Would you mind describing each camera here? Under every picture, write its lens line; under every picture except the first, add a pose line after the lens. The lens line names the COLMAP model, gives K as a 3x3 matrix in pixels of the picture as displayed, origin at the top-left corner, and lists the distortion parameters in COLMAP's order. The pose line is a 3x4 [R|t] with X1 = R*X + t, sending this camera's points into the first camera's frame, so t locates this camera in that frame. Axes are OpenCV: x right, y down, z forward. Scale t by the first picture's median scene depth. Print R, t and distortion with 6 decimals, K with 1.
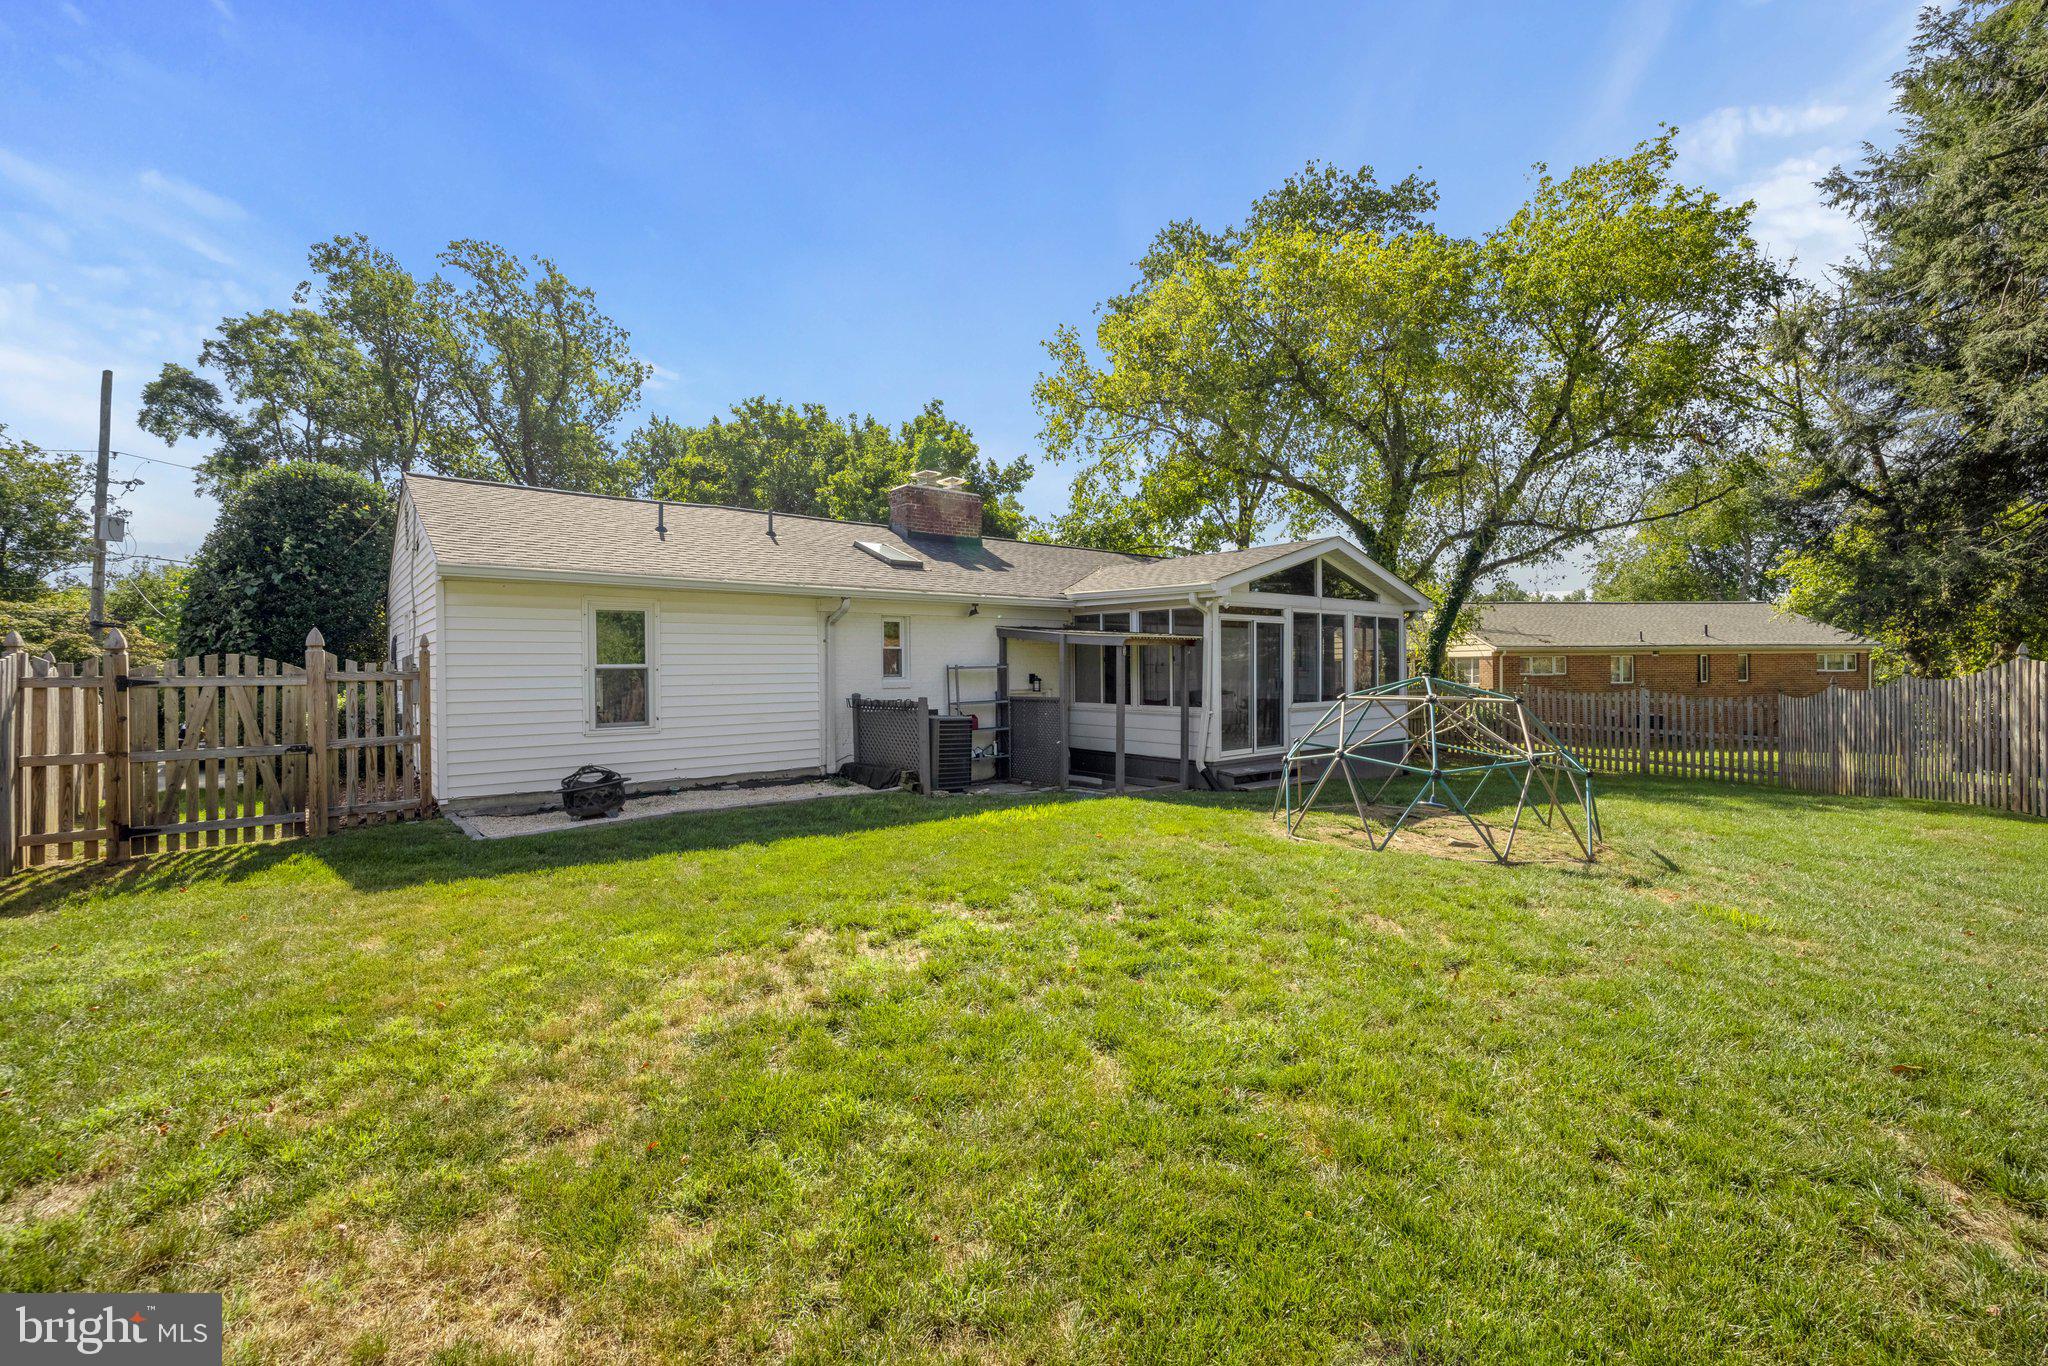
lens RADIAL K [[825.6, 0, 1028.4], [0, 825.6, 676.1], [0, 0, 1]] dist [-0.001141, -0.000102]
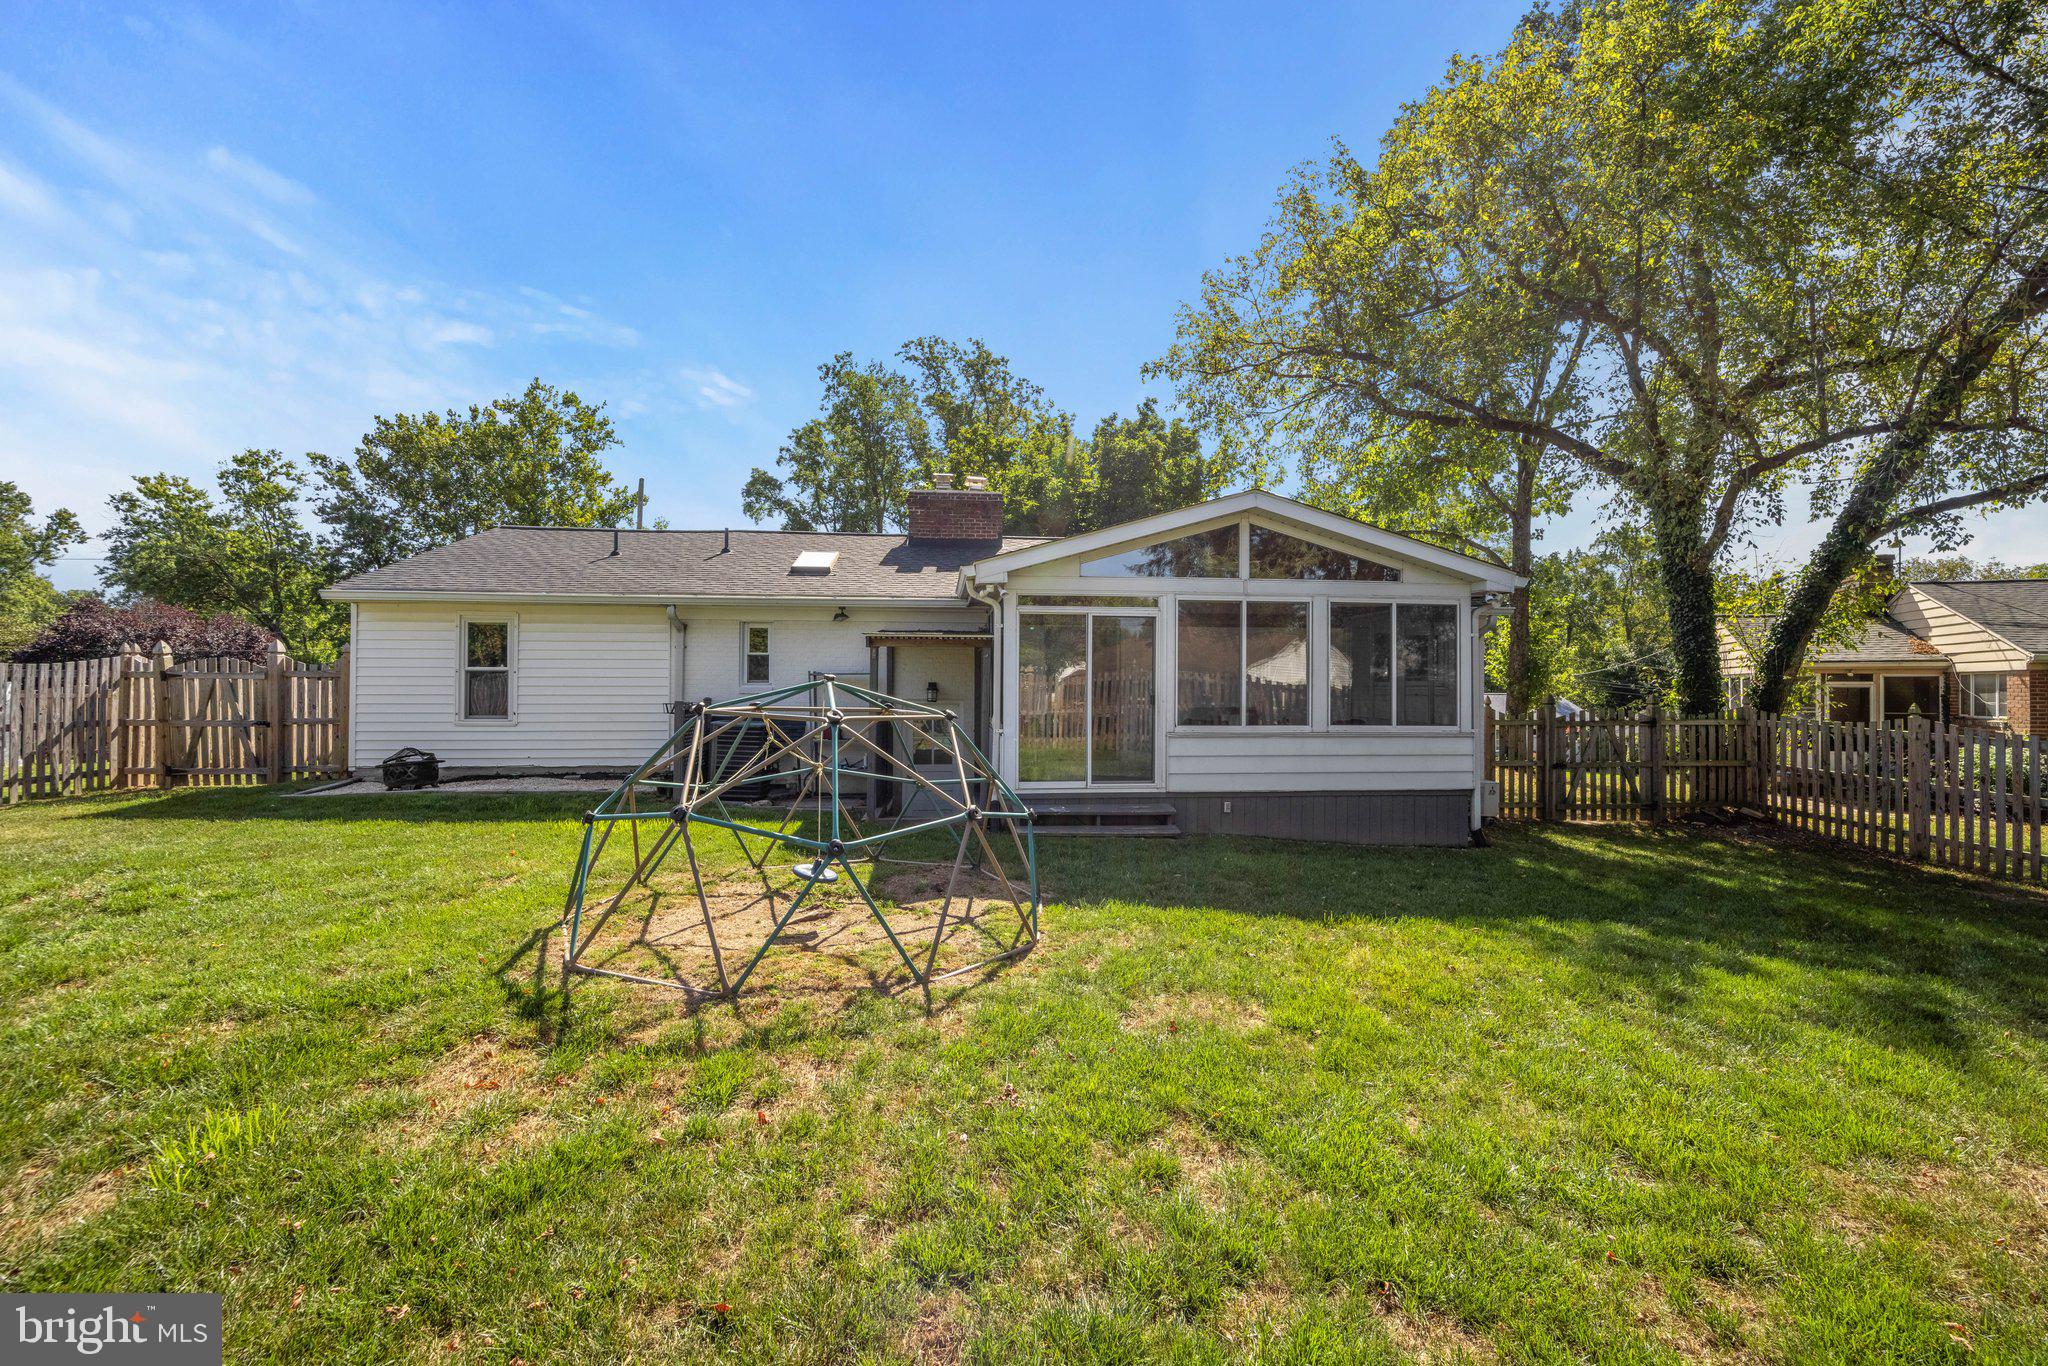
lens RADIAL K [[804.9, 0, 1024.0], [0, 804.9, 683.0], [0, 0, 1]] dist [-0.001045, -0.000034]
pose [[0.838364, 0.010985, -0.544999, 0.596283], [-0.017588, 0.999821, -0.006903, 0.002557], [0.544826, 0.015373, 0.838408, 0.327101]]
